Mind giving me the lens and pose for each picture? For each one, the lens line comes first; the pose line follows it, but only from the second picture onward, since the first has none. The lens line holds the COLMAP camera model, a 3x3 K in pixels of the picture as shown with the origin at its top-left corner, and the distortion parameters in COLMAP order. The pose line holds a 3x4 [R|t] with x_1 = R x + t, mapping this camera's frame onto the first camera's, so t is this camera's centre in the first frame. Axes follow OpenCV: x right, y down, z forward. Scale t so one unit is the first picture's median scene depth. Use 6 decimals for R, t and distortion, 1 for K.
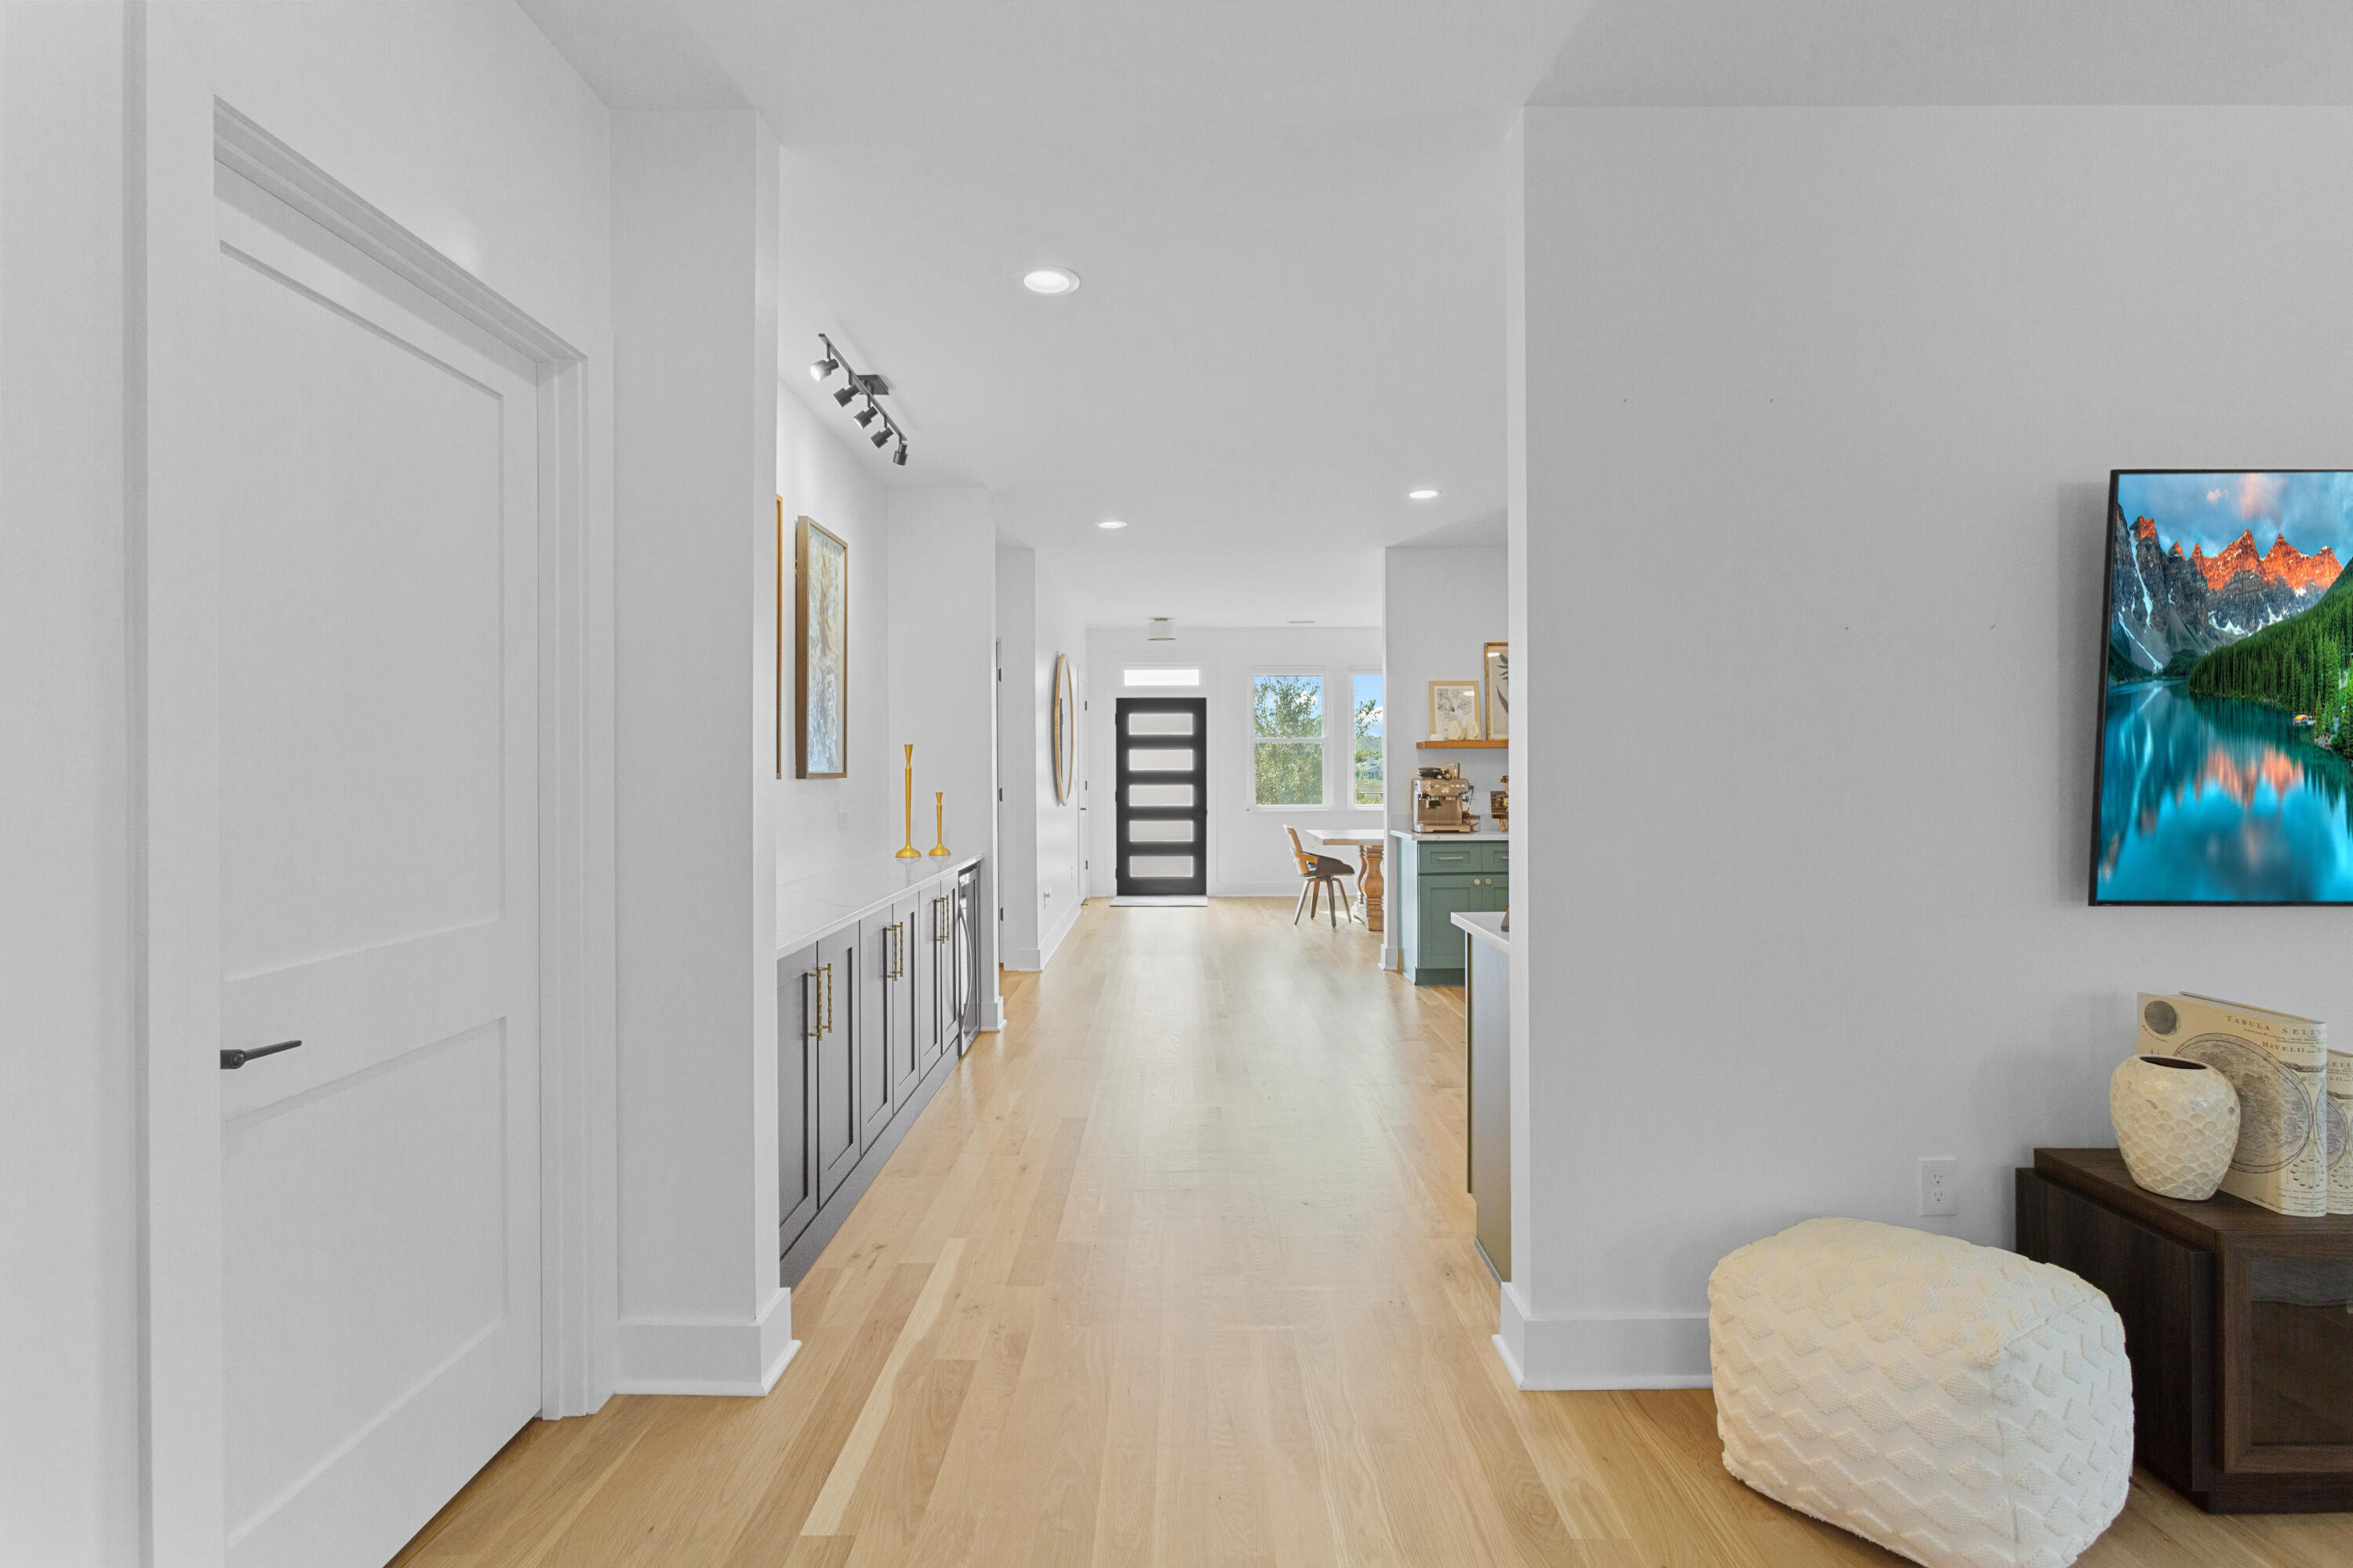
lens RADIAL K [[1073.9, 0, 1176.3], [0, 1073.9, 765.3], [0, 0, 1]] dist [-0.001043, -0.000188]
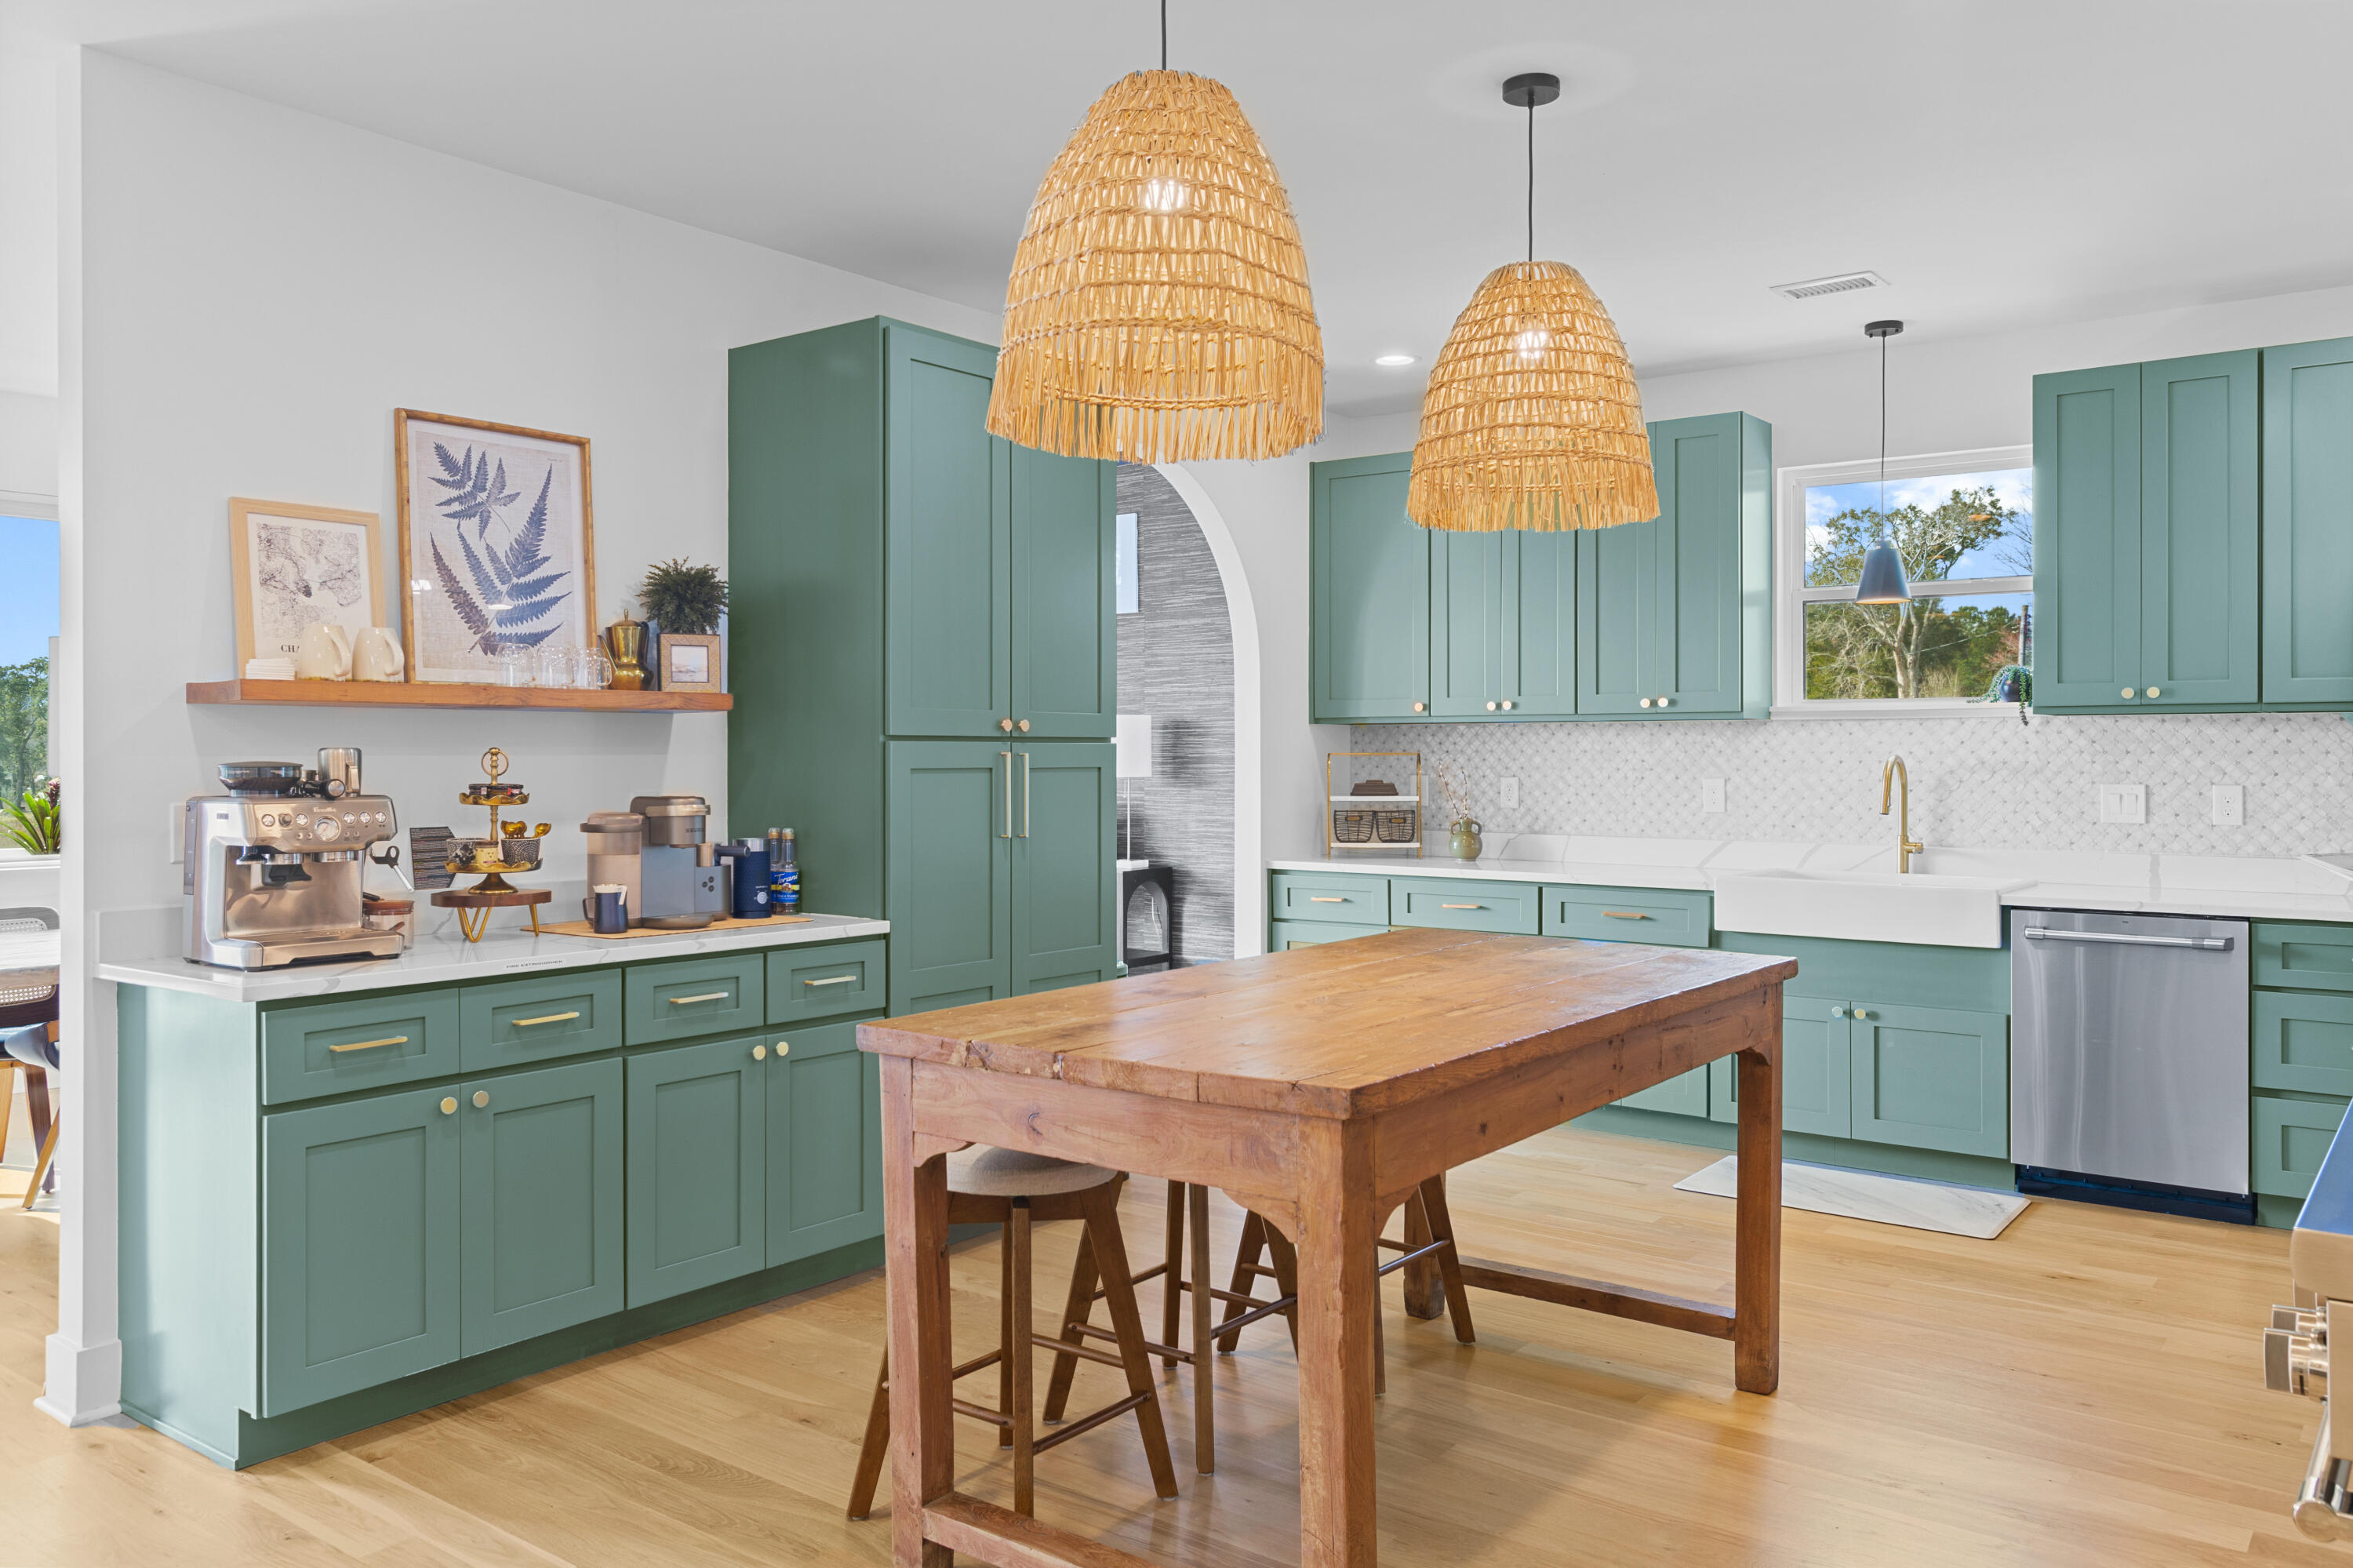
lens RADIAL K [[1731.7, 0, 1176.2], [0, 1731.7, 762.6], [0, 0, 1]] dist [0.002239, -0.001477]
pose [[0.611474, 0.003124, 0.791258, -0.006222], [-0.003695, 0.999993, -0.001093, 0.002087], [-0.791256, -0.002256, 0.611481, 0.464268]]
